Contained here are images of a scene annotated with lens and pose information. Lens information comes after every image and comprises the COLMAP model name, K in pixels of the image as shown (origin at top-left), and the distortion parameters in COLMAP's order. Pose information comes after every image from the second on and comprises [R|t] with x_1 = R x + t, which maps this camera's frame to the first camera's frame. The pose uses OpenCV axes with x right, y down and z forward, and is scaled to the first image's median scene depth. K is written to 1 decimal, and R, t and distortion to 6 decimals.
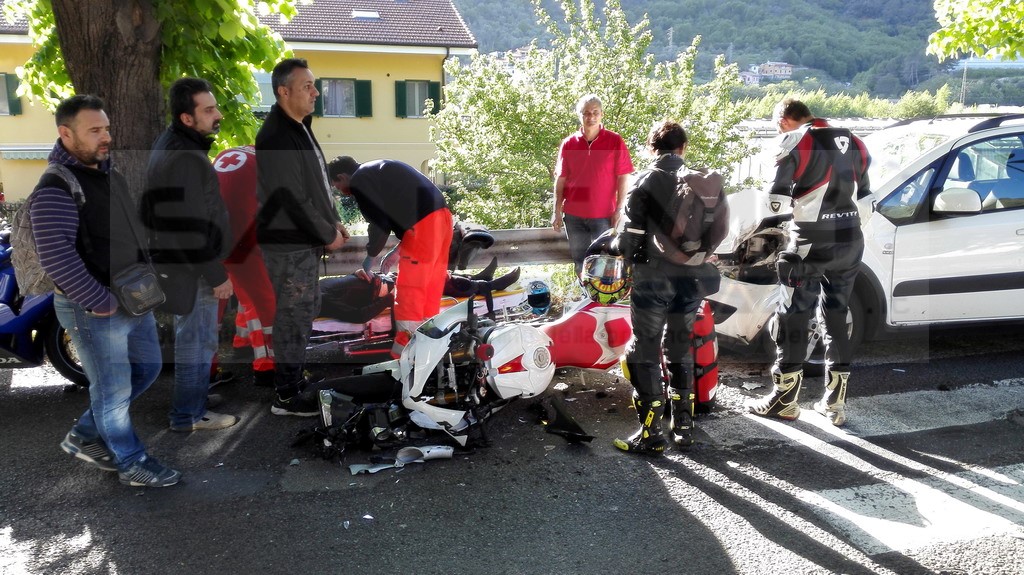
lens RADIAL K [[830.6, 0, 512.0], [0, 830.6, 287.5], [0, 0, 1]] dist [0.106057, -0.217183]
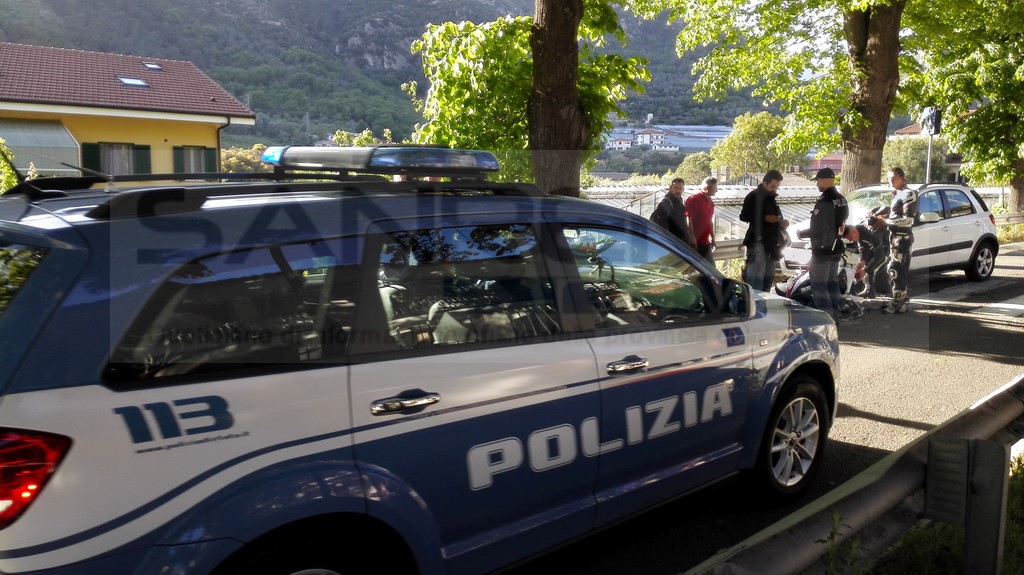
lens RADIAL K [[830.6, 0, 512.0], [0, 830.6, 287.5], [0, 0, 1]] dist [0.106057, -0.217183]
pose [[0.879356, -0.054425, 0.473044, -1.960941], [0.090285, 0.994482, -0.053416, 0.140932], [-0.467527, 0.089680, 0.879418, -0.662237]]
